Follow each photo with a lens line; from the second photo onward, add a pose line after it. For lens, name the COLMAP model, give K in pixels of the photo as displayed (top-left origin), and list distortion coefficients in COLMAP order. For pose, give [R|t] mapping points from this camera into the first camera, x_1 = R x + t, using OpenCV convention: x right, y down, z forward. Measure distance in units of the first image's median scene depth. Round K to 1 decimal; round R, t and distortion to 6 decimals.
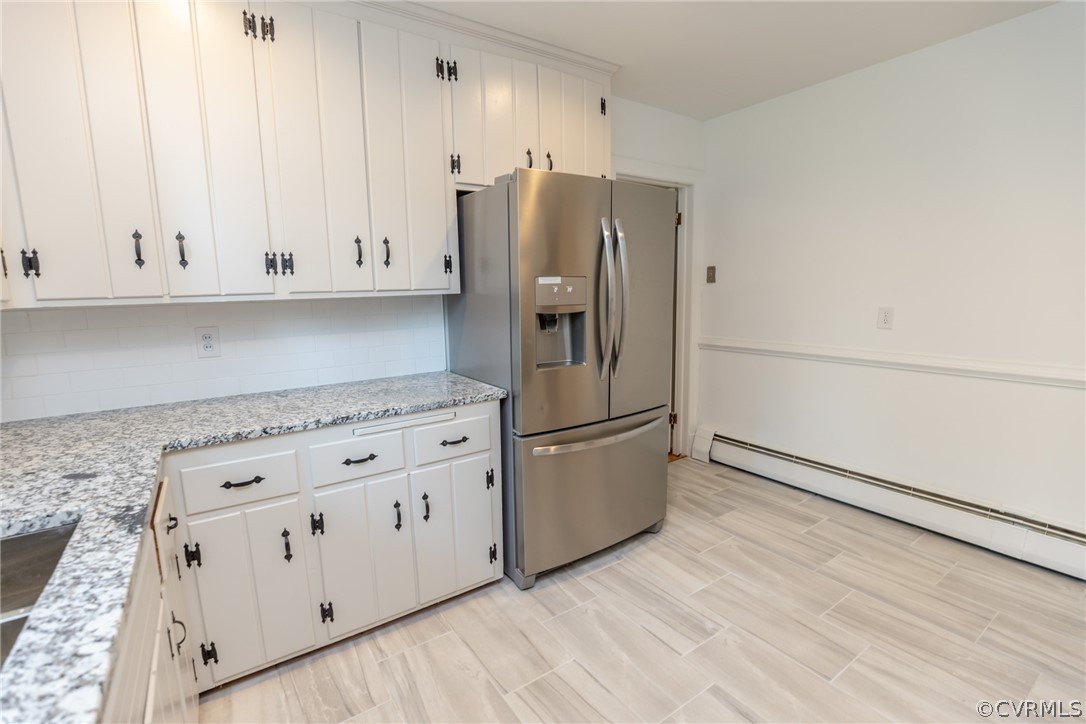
lens RADIAL K [[496.6, 0, 543.0], [0, 496.6, 362.0], [0, 0, 1]] dist [-0.031558, 0.000339]
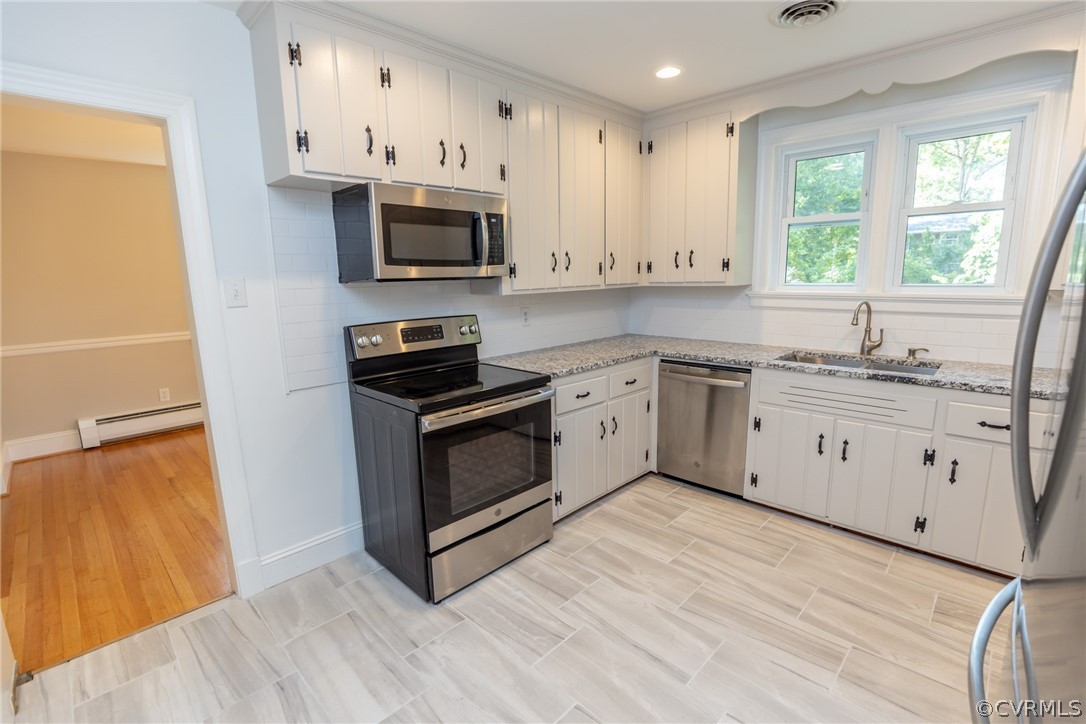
lens RADIAL K [[499.1, 0, 545.3], [0, 499.1, 365.2], [0, 0, 1]] dist [-0.027316, 0.000643]
pose [[-0.978651, 0.075265, -0.191253, 0.678267], [0.008207, 0.944104, 0.329547, -0.276307], [0.205366, 0.320941, -0.924566, 1.446604]]
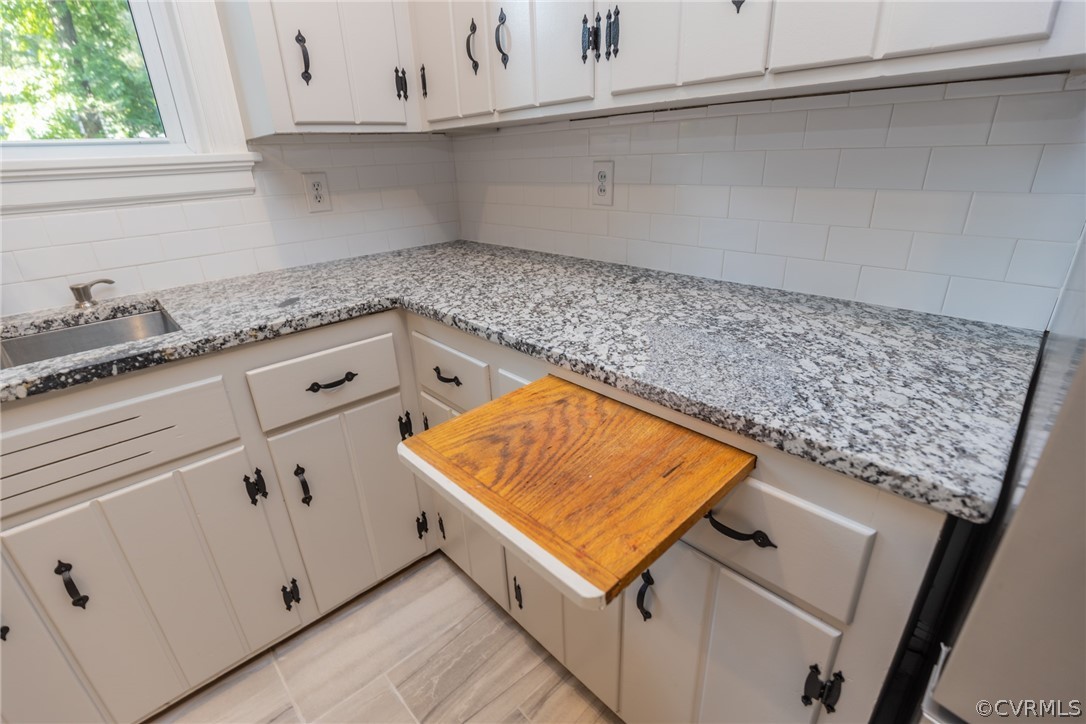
lens RADIAL K [[495.9, 0, 543.0], [0, 495.9, 362.0], [0, 0, 1]] dist [-0.026606, 0.000151]
pose [[0.148653, 0.388225, -0.909496, 0.076898], [-0.117634, 0.920127, 0.373536, -0.062205], [0.981868, 0.051460, 0.182448, 0.824217]]
